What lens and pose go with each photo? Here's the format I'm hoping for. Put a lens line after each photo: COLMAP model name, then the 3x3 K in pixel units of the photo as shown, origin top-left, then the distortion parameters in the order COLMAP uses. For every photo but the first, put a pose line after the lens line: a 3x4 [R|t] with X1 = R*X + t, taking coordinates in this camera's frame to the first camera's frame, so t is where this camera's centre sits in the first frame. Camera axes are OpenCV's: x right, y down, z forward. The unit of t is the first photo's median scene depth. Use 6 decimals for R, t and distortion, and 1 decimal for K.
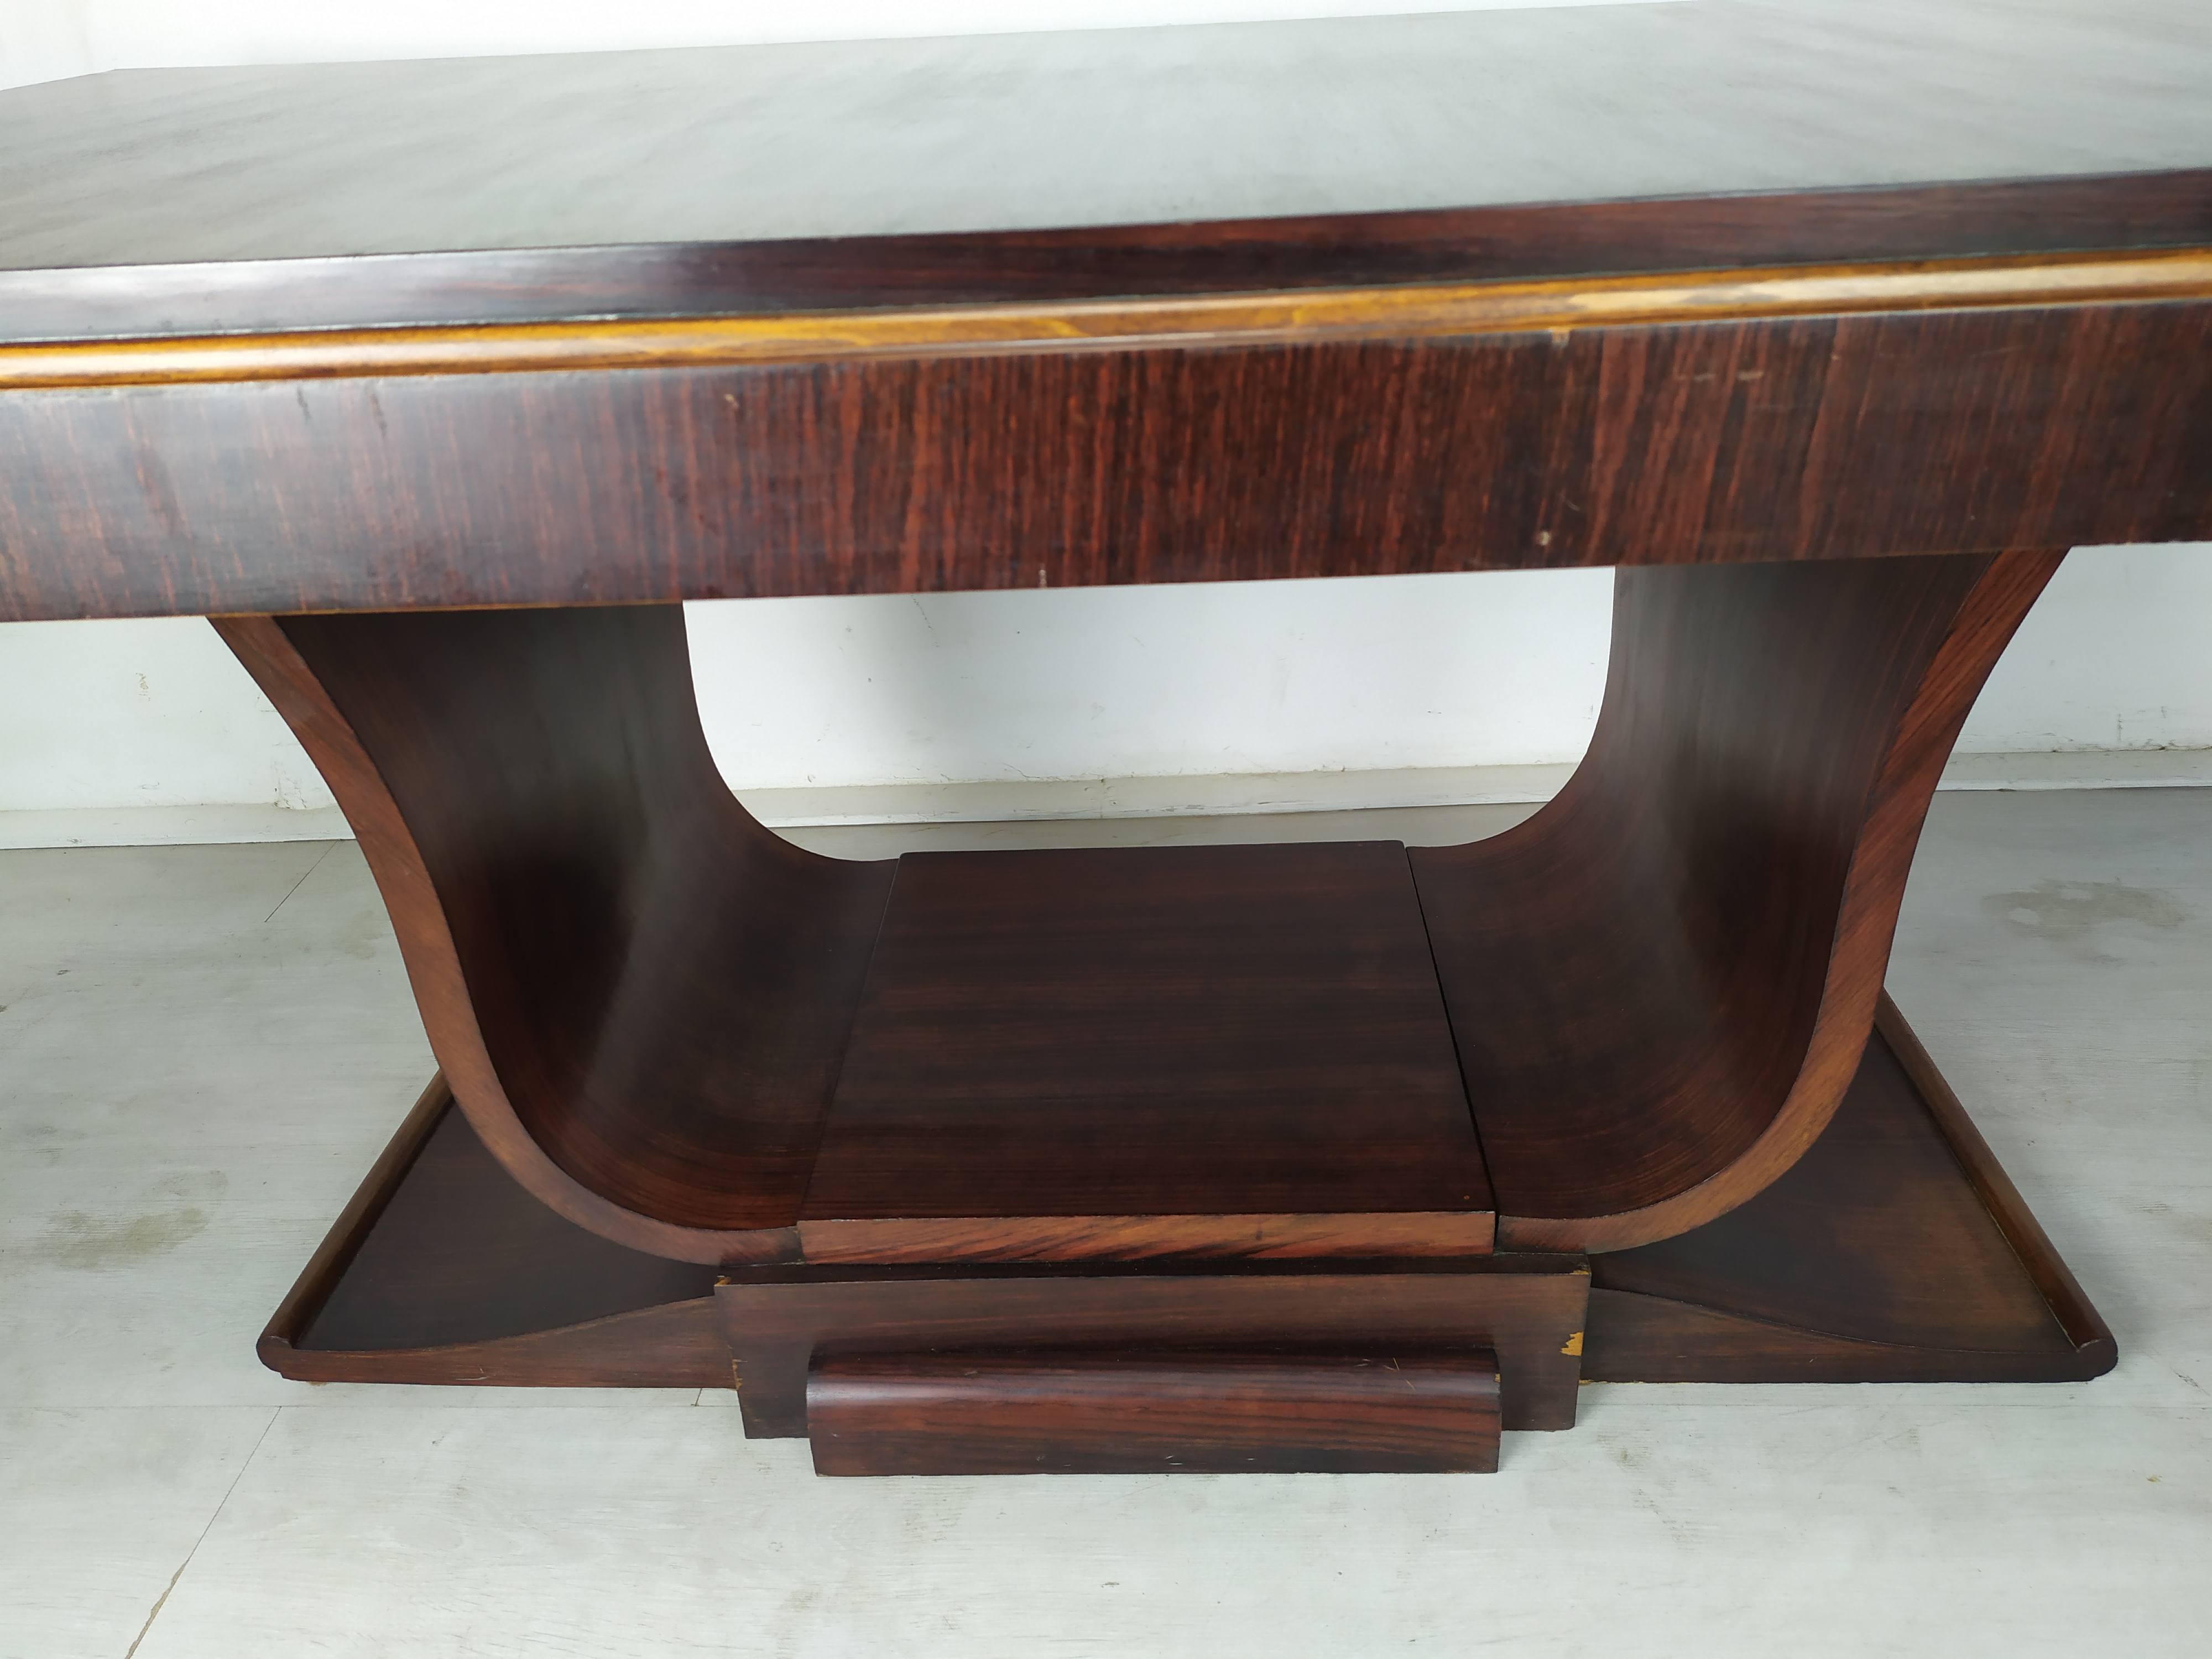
lens RADIAL K [[1680.3, 0, 1105.8], [0, 1680.3, 834.9], [0, 0, 1]] dist [0.042794, -0.049587]
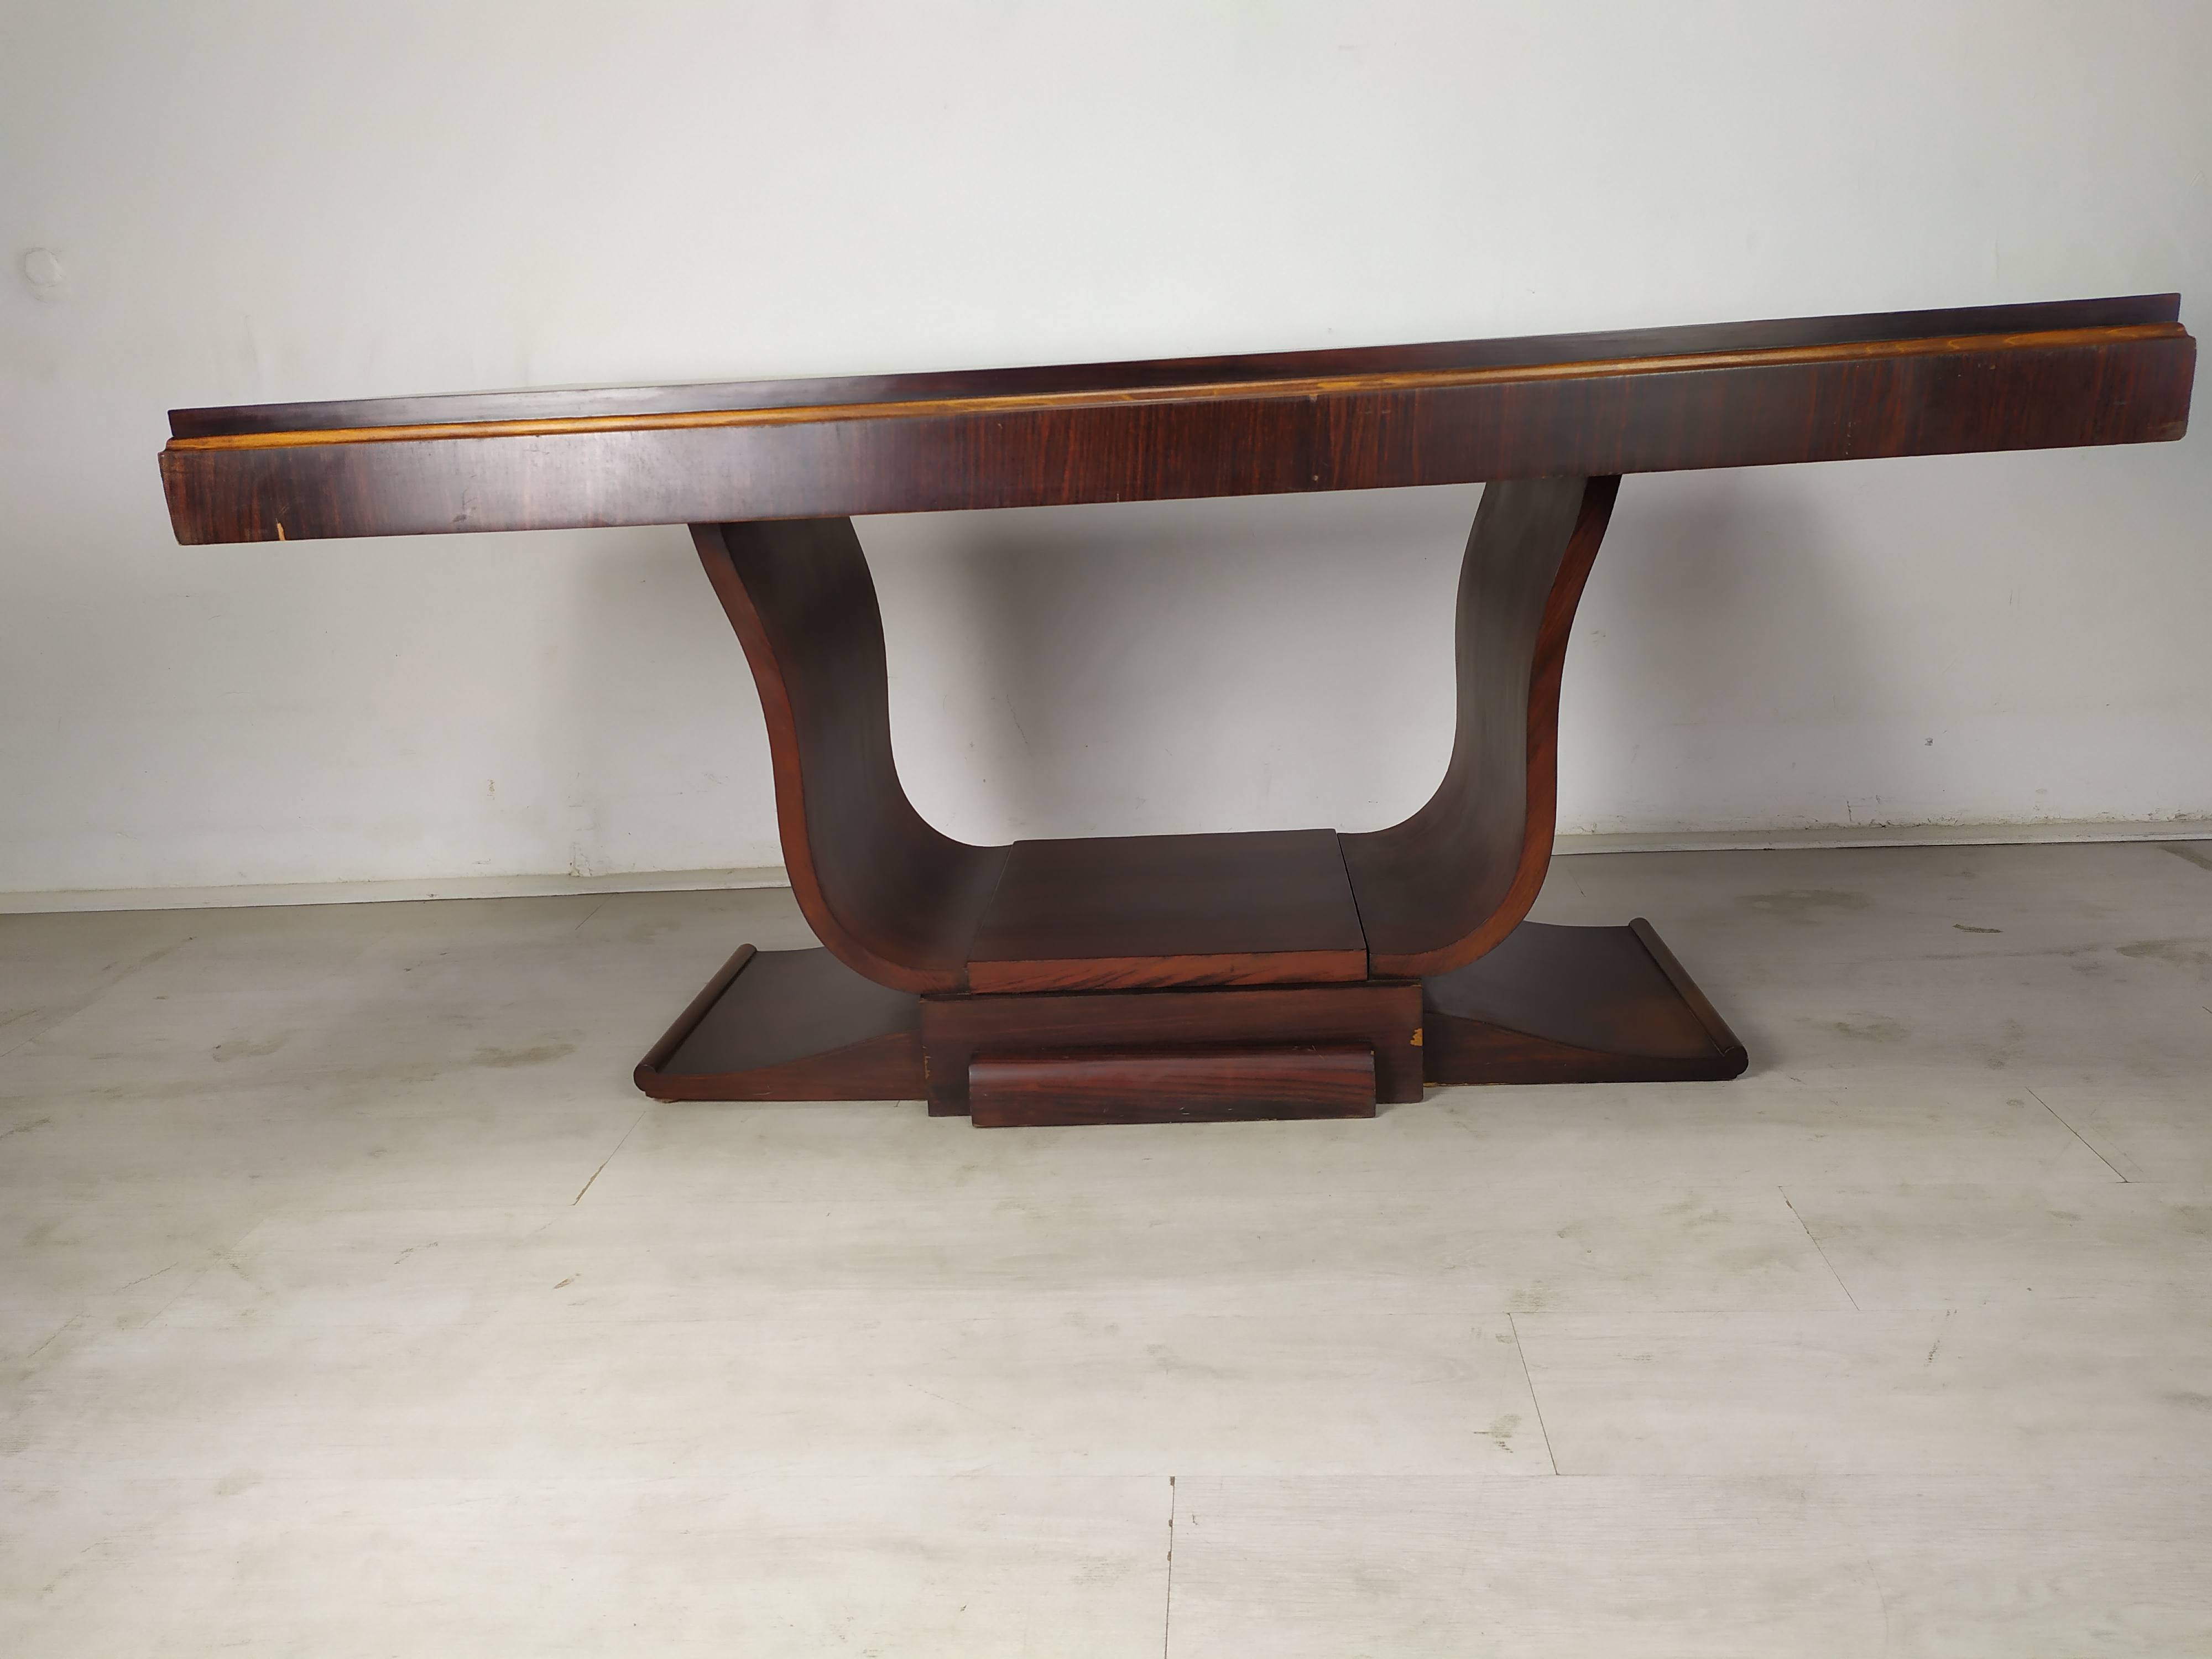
lens RADIAL K [[1680.3, 0, 1111.1], [0, 1680.3, 834.9], [0, 0, 1]] dist [0.042794, -0.049587]
pose [[0.999719, 0.000660, -0.023698, 0.006478], [-0.005842, 0.975638, -0.219309, 0.476421], [0.022976, 0.219386, 0.975368, -0.717076]]
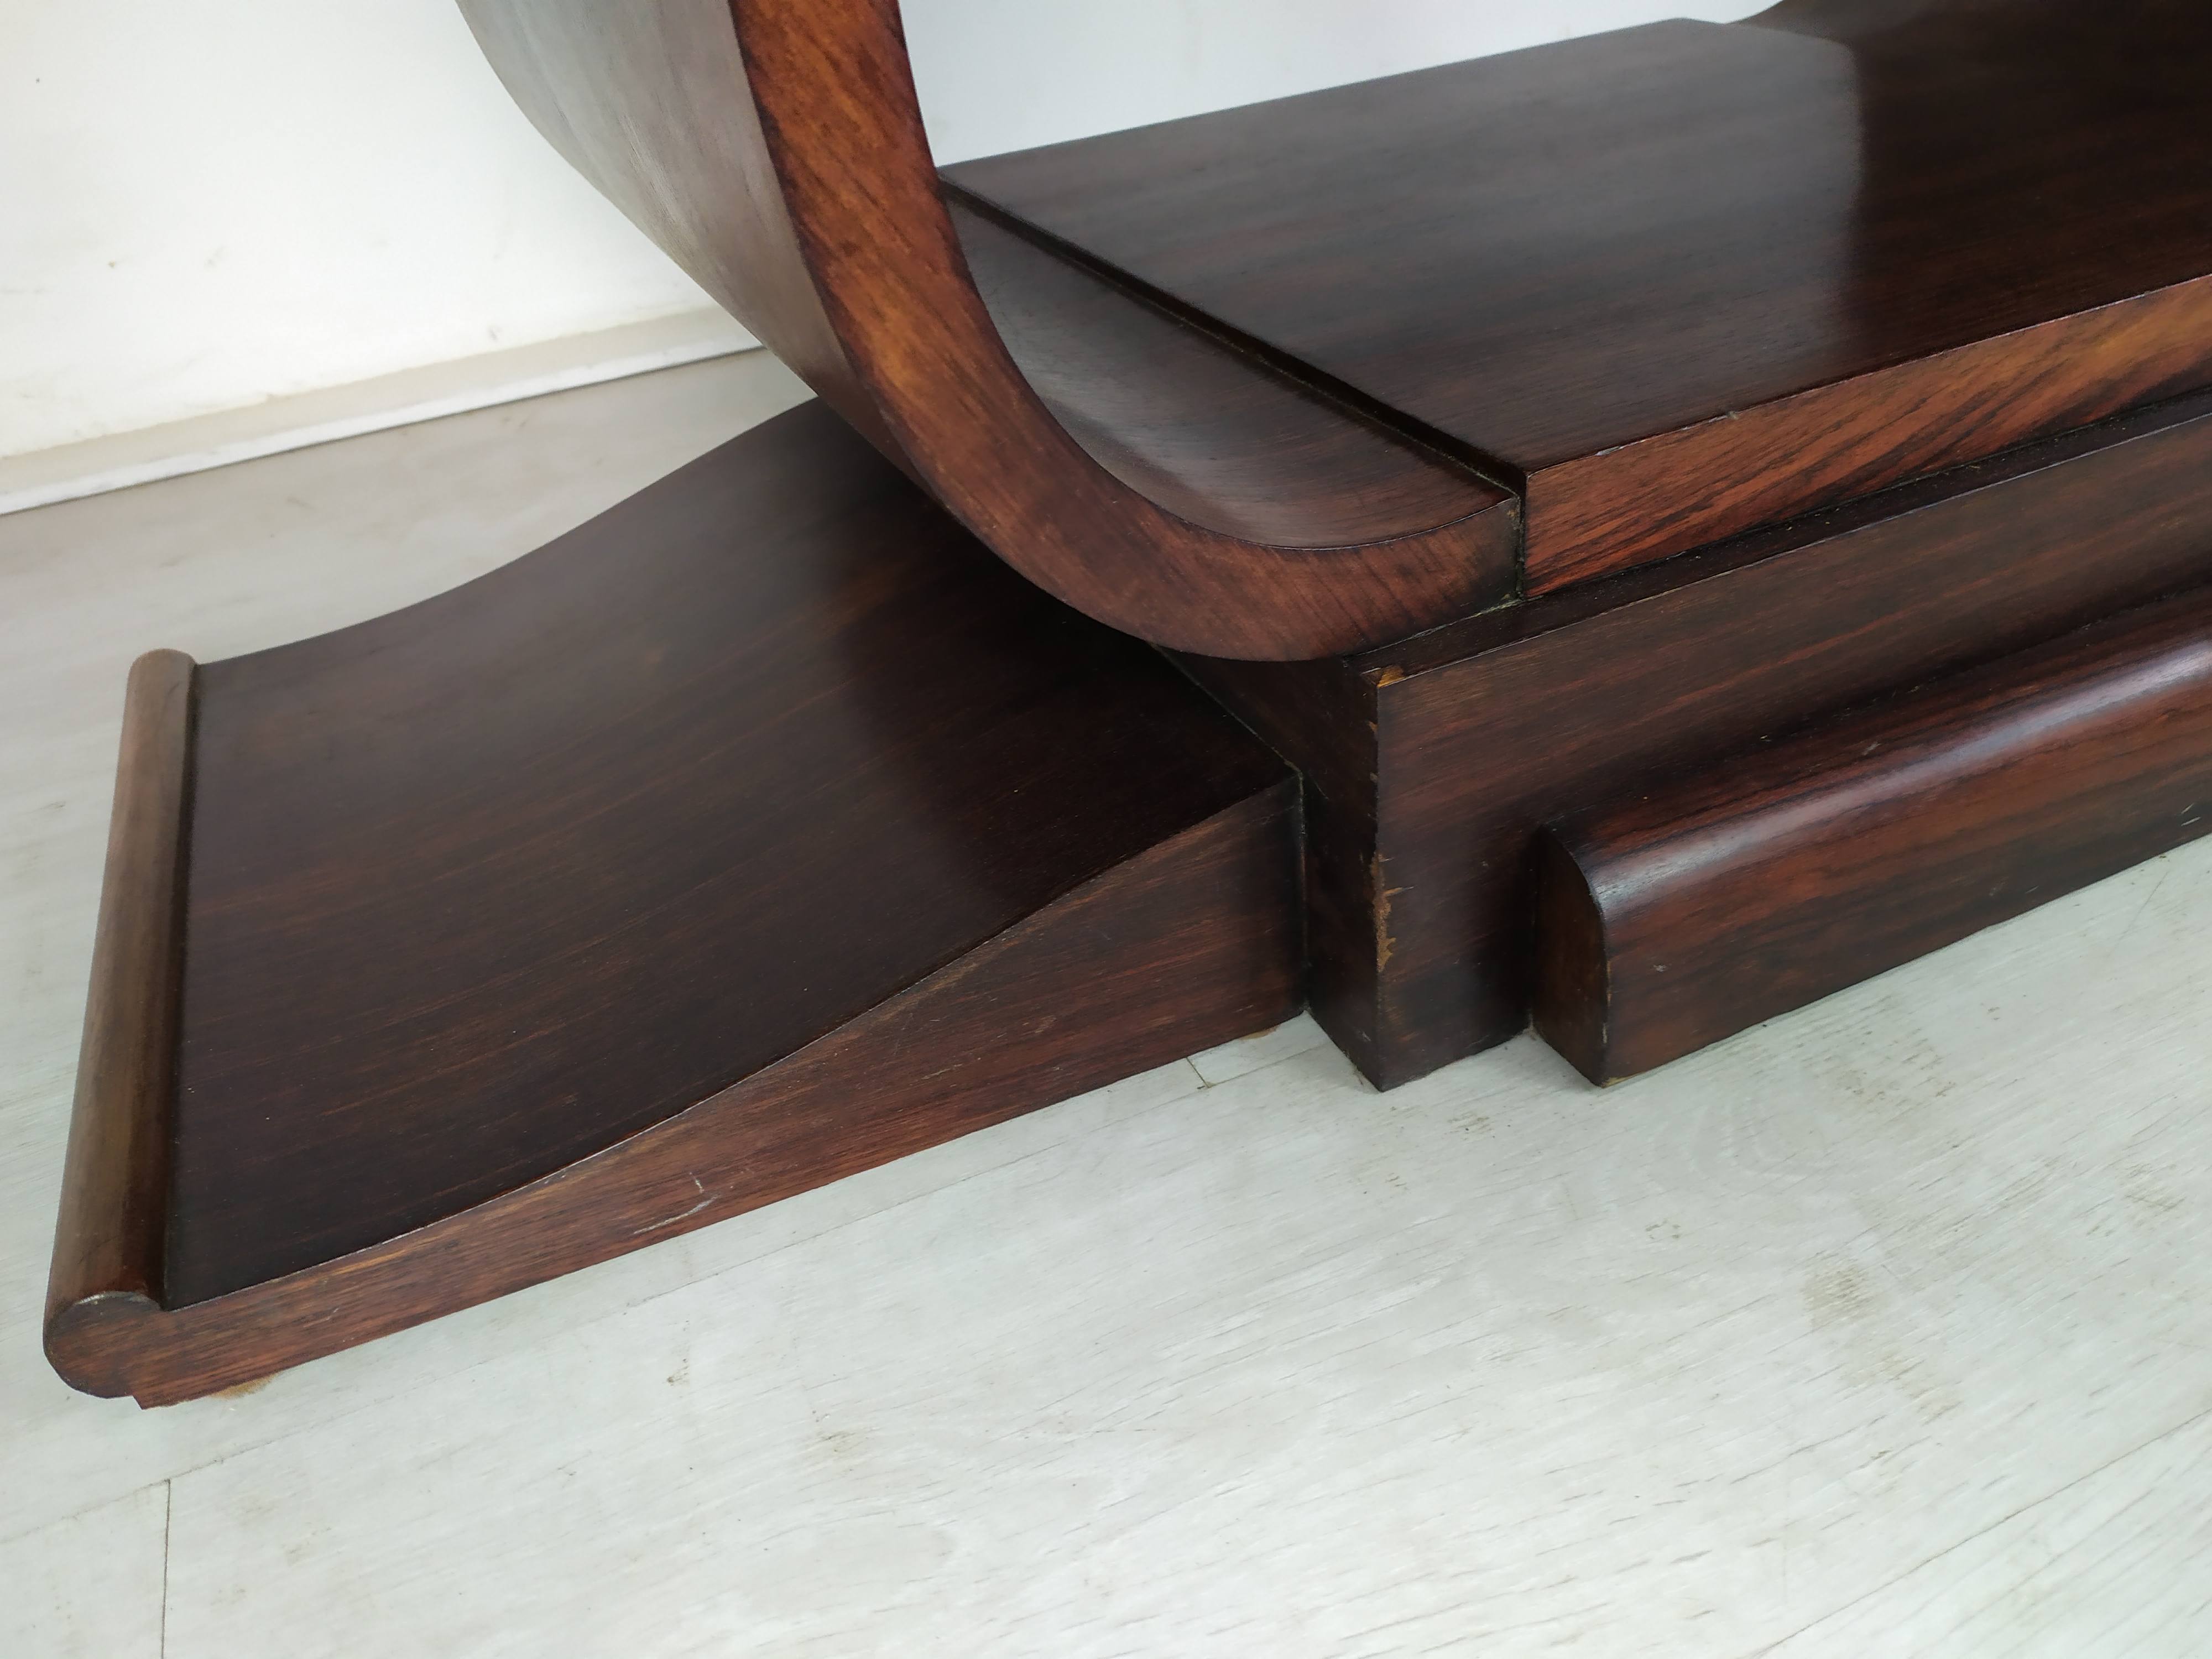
lens RADIAL K [[1680.3, 0, 1157.2], [0, 1680.3, 875.4], [0, 0, 1]] dist [0.042794, -0.049587]
pose [[0.890401, -0.288328, 0.352211, -0.429859], [0.258004, 0.957177, 0.131322, 0.243508], [-0.374992, -0.026057, 0.926662, 0.649743]]
